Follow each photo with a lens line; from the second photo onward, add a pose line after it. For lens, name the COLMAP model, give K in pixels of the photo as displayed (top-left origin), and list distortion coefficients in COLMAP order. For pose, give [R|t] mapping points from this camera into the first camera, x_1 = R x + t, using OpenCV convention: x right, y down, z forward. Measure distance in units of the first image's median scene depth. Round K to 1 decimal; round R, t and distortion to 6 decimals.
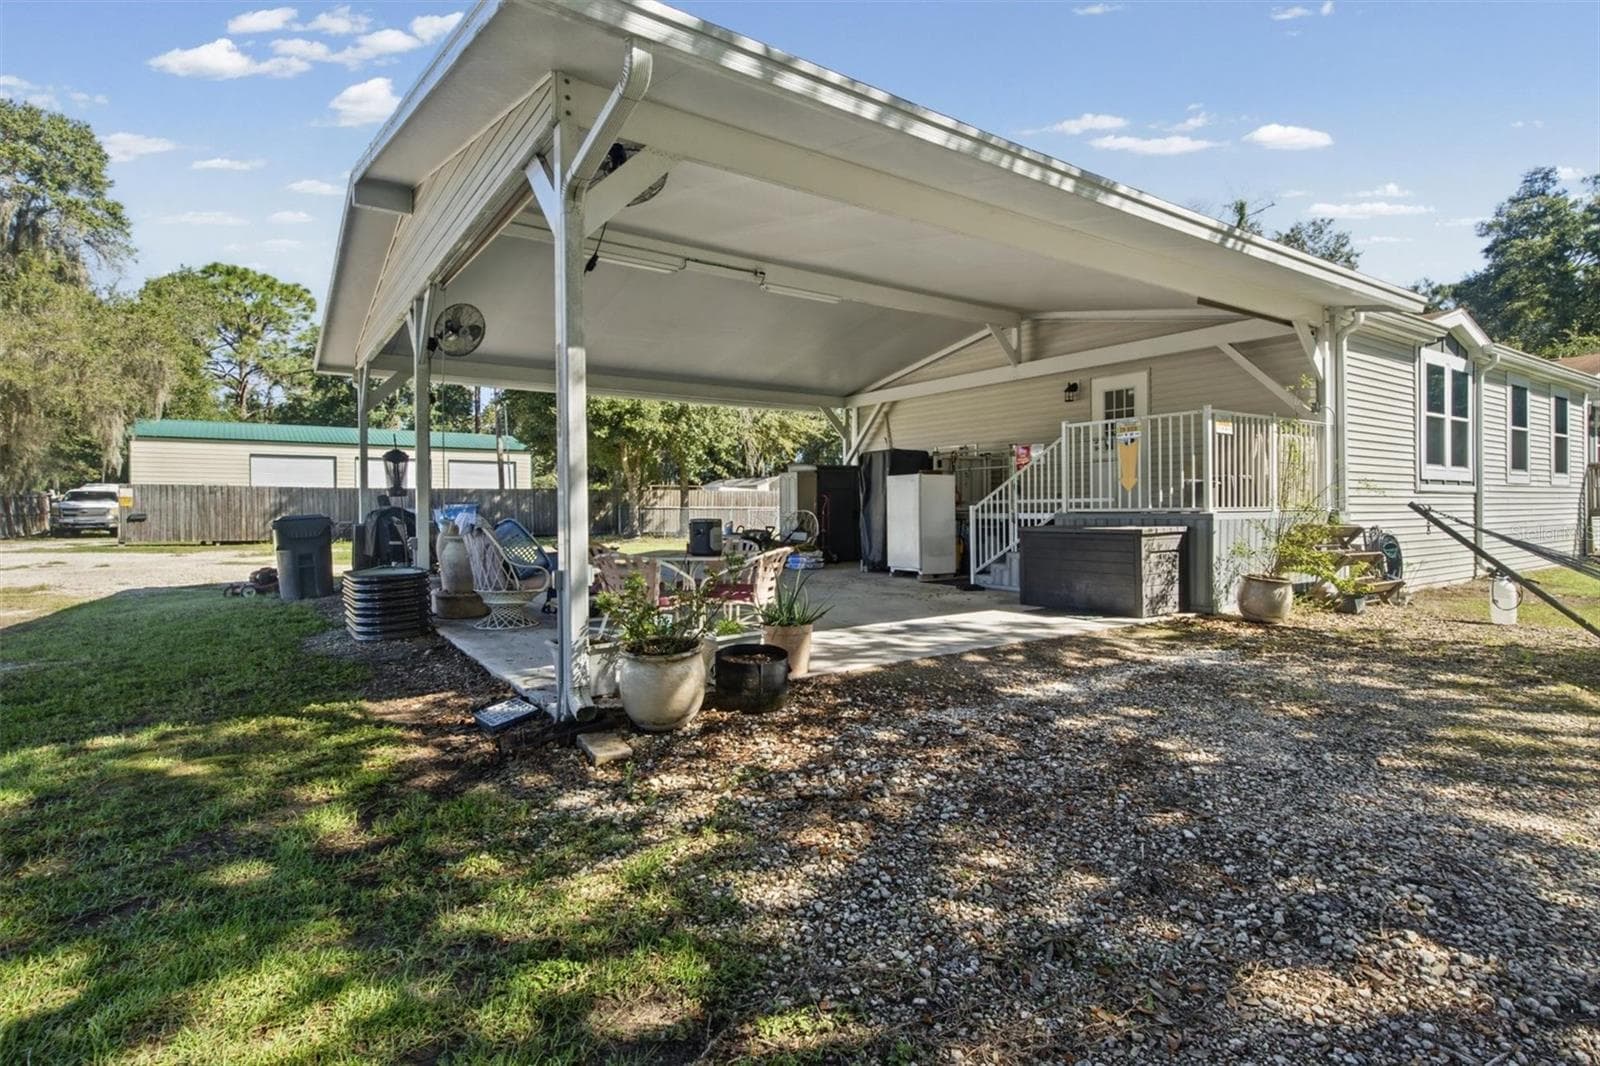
lens RADIAL K [[792.9, 0, 805.8], [0, 792.9, 498.1], [0, 0, 1]] dist [0.001281, 0.000100]
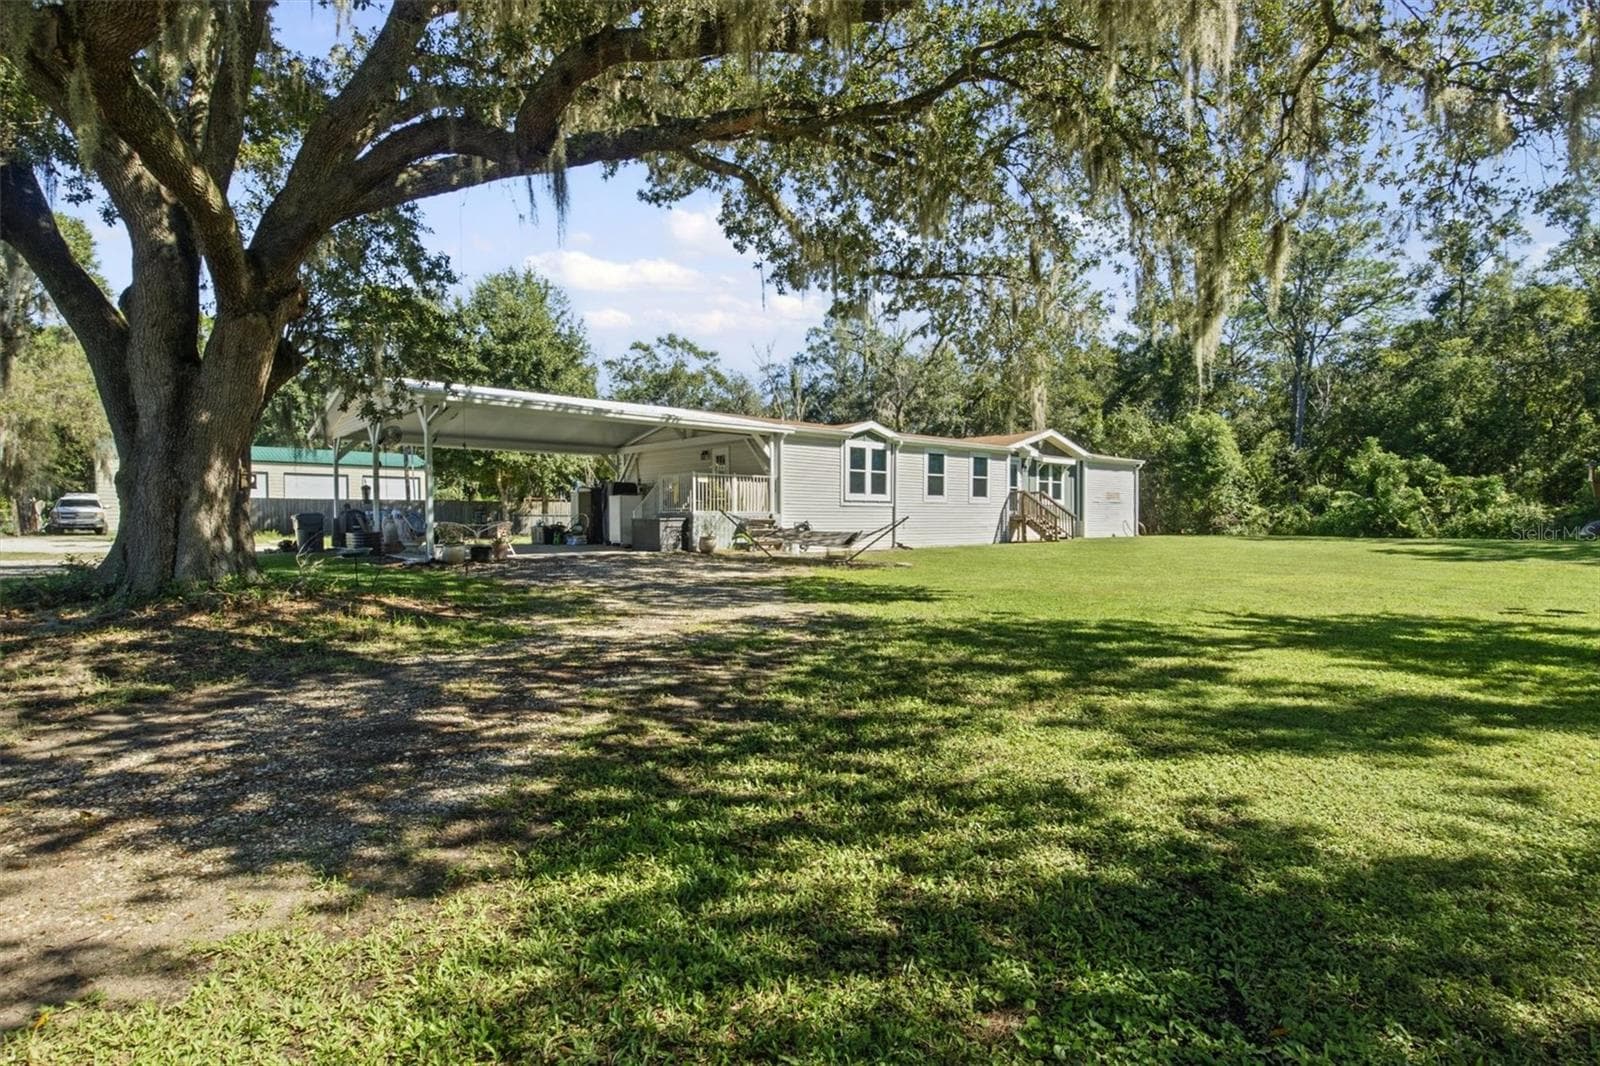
lens RADIAL K [[788.0, 0, 800.4], [0, 788.0, 526.1], [0, 0, 1]] dist [0.001344, 0.000077]
pose [[0.995388, 0.005417, 0.095781, 0.395808], [-0.007262, 0.999795, 0.018923, 0.007048], [-0.095659, -0.019531, 0.995223, -1.040058]]
